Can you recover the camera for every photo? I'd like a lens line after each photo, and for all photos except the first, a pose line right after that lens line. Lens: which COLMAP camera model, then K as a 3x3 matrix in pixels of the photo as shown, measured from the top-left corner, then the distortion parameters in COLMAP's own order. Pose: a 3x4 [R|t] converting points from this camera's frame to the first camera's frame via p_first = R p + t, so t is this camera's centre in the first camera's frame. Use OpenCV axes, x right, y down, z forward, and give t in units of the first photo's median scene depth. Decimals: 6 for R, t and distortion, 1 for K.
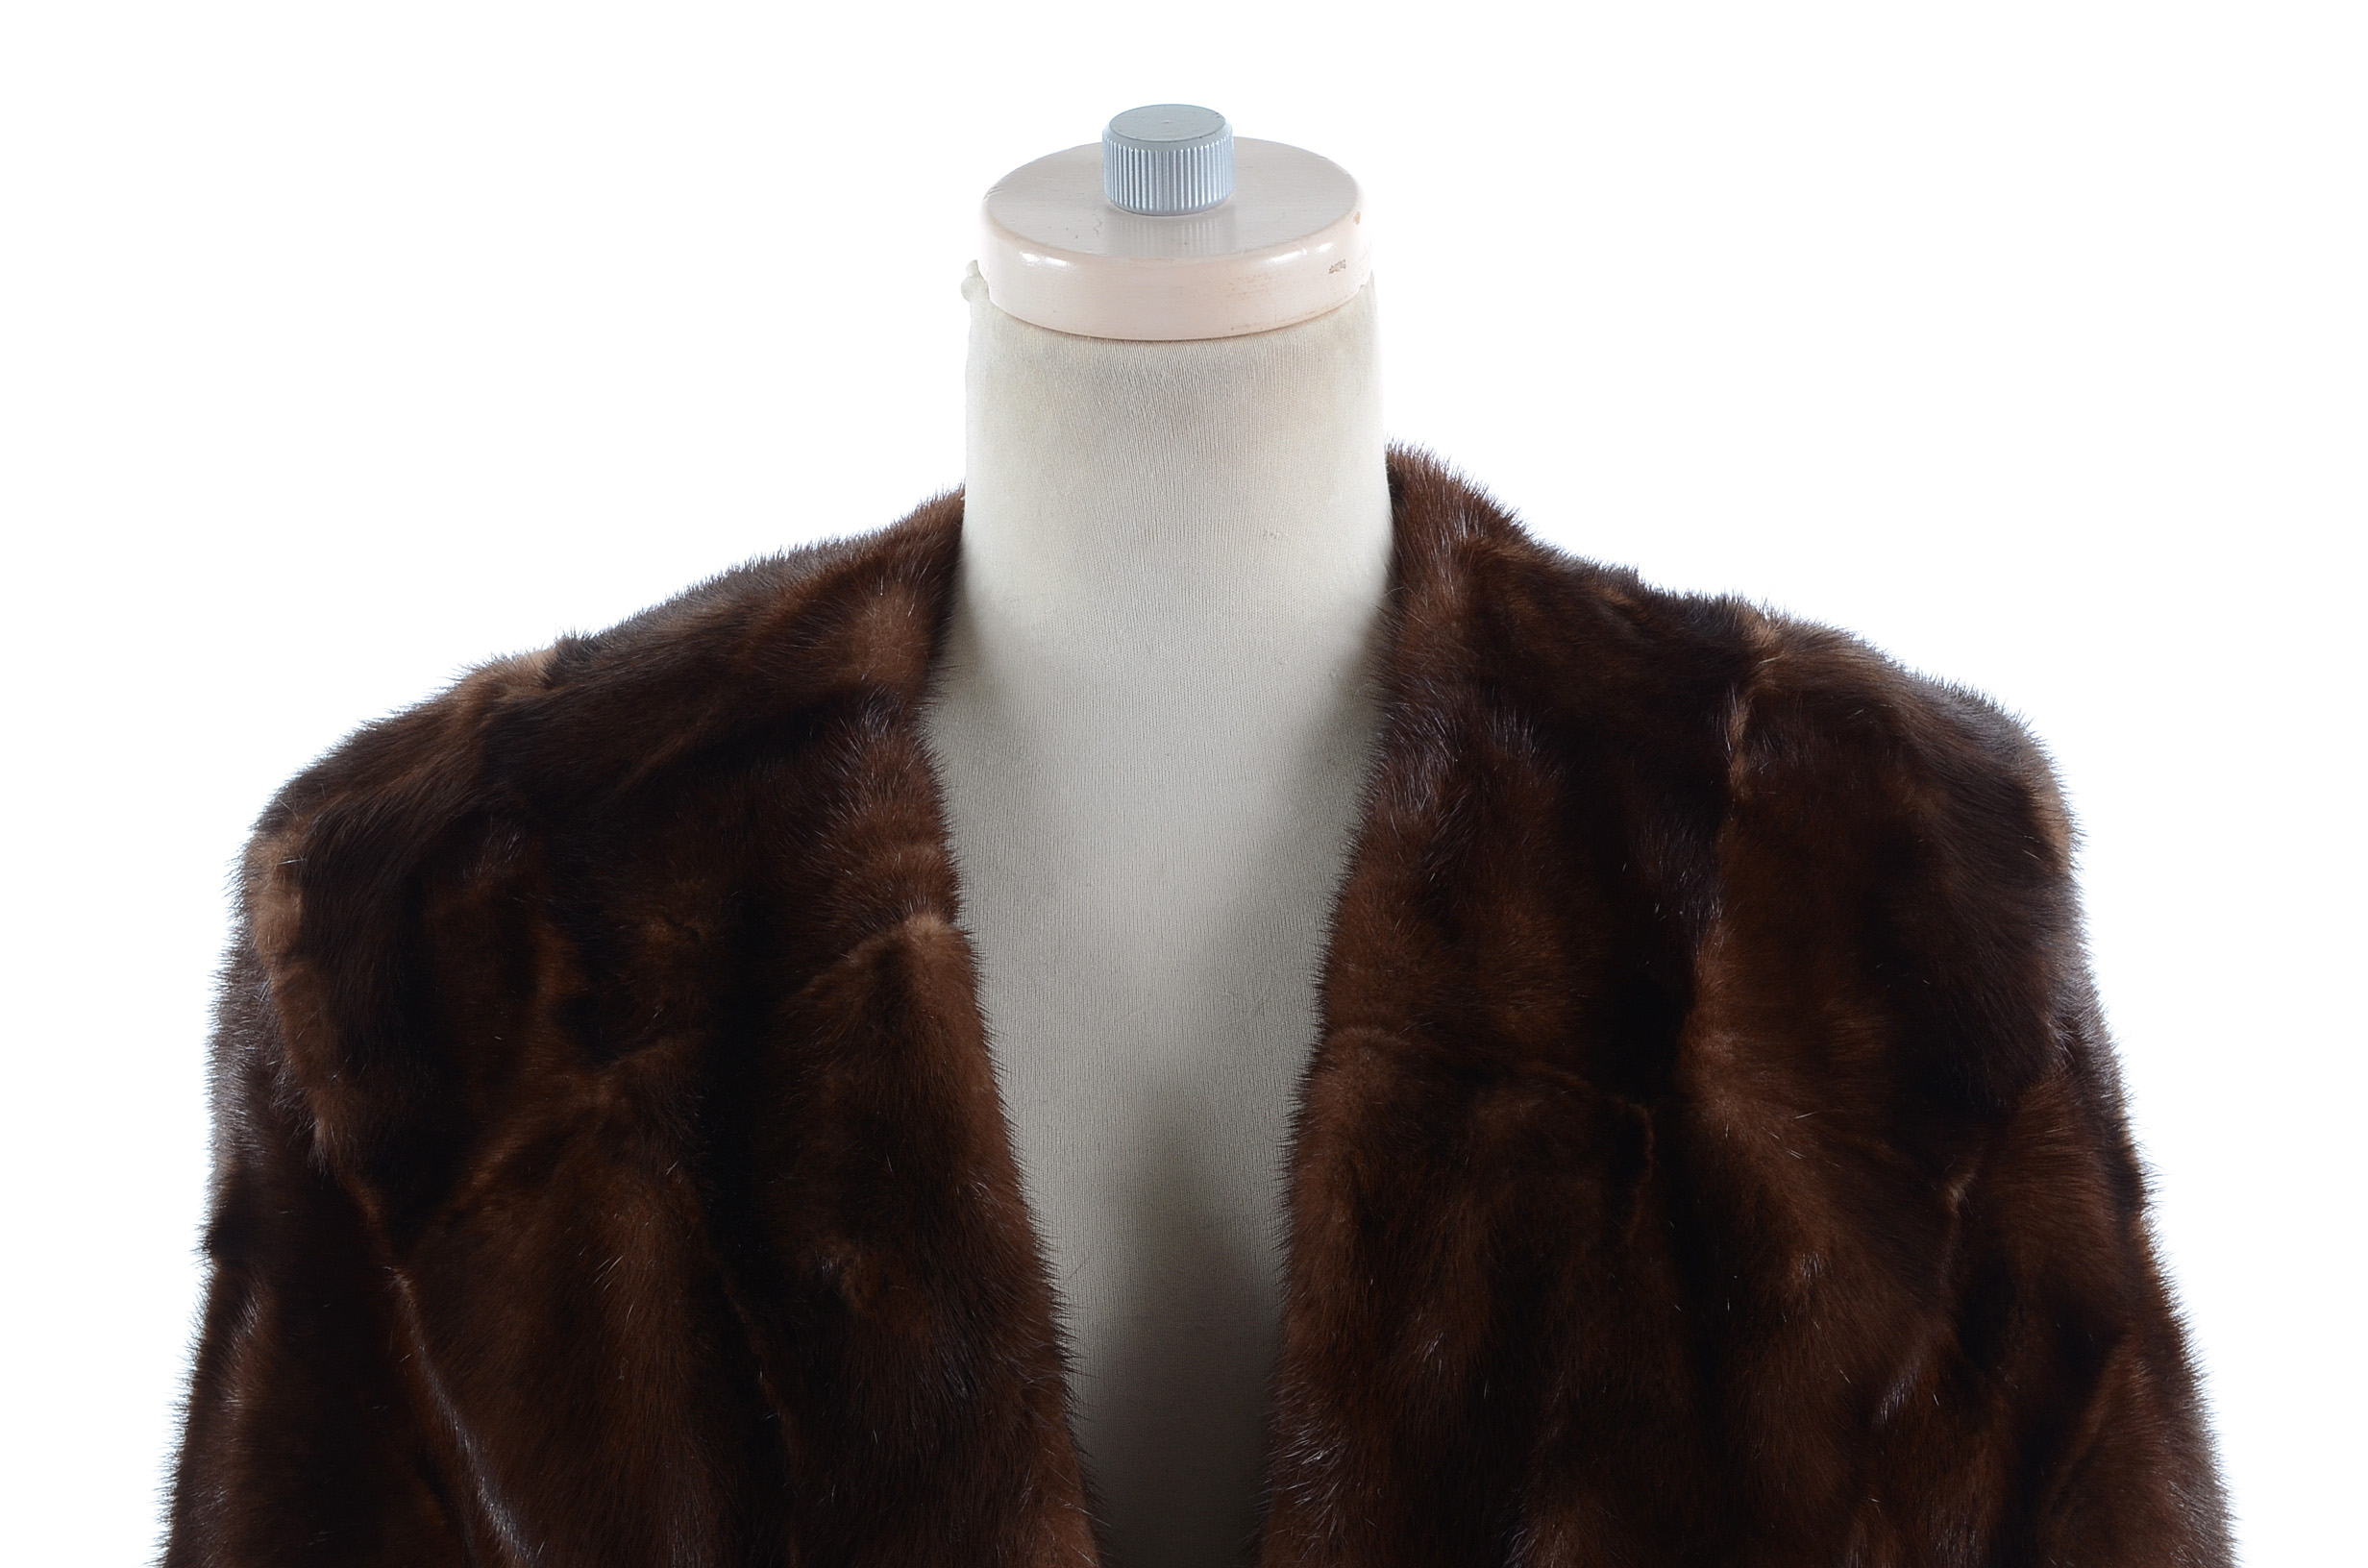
lens RADIAL K [[5002.6, 0, 1198.9], [0, 5002.6, 786.2], [0, 0, 1]] dist [0.011676, 0.000000]
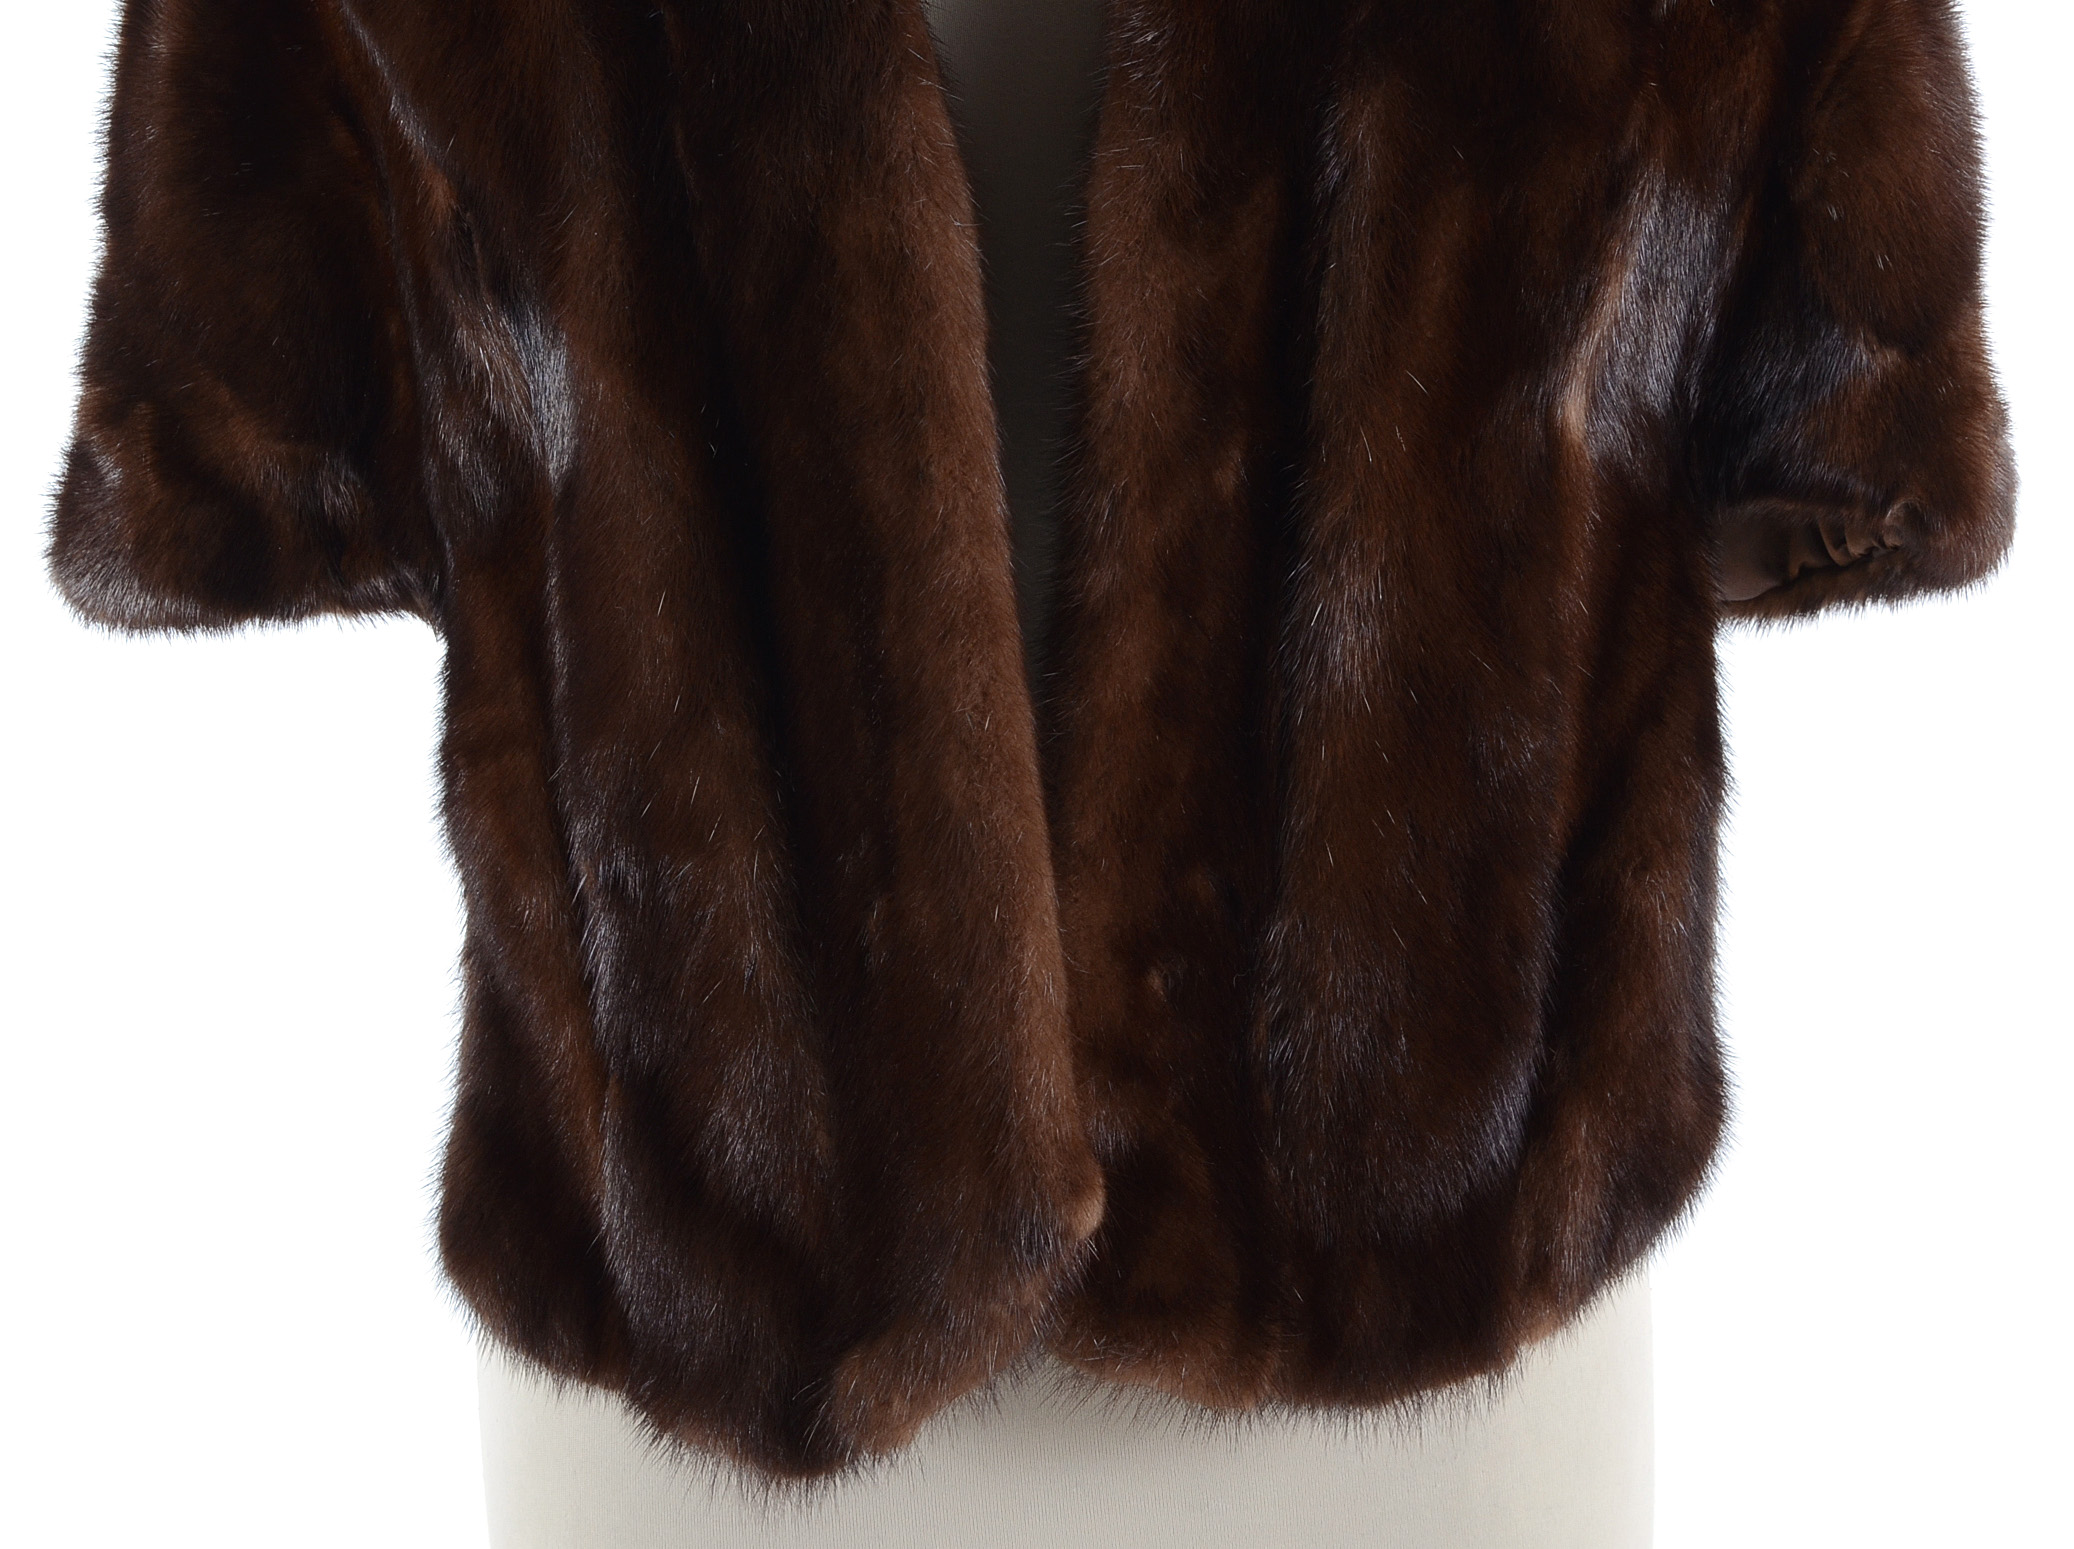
lens RADIAL K [[5043.0, 0, 1054.6], [0, 5043.0, 777.9], [0, 0, 1]] dist [0.027878, 0.000000]
pose [[0.999903, -0.013910, 0.000378, 0.000061], [0.013574, 0.981004, 0.193512, 0.072318], [-0.003063, -0.193488, 0.981098, -0.119539]]
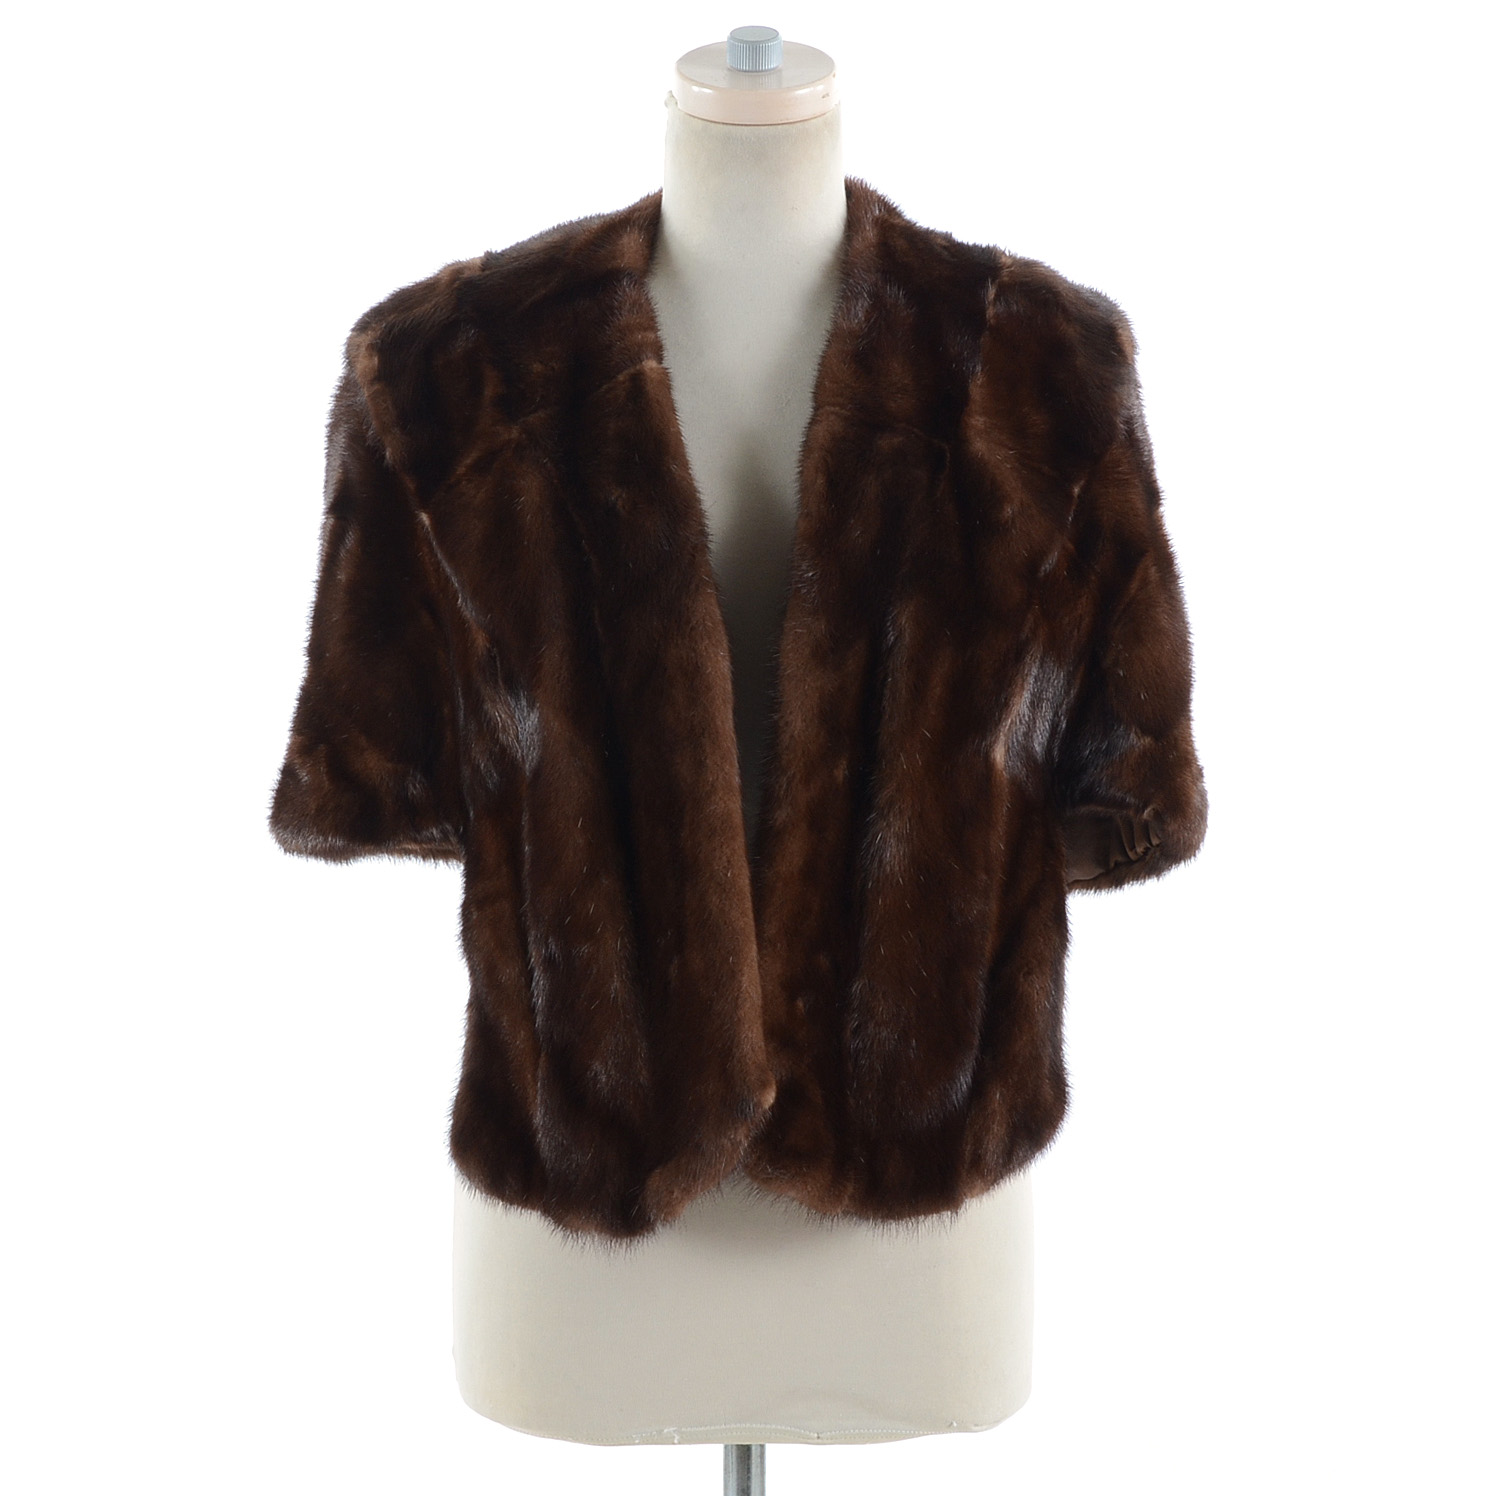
lens RADIAL K [[4035.1, 0, 745.0], [0, 4035.1, 747.6], [0, 0, 1]] dist [-0.055635, 0.000000]
pose [[0.999631, 0.018353, 0.020023, -0.043362], [-0.019172, 0.998955, 0.041498, 0.126941], [-0.019240, -0.041867, 0.998938, -0.923935]]
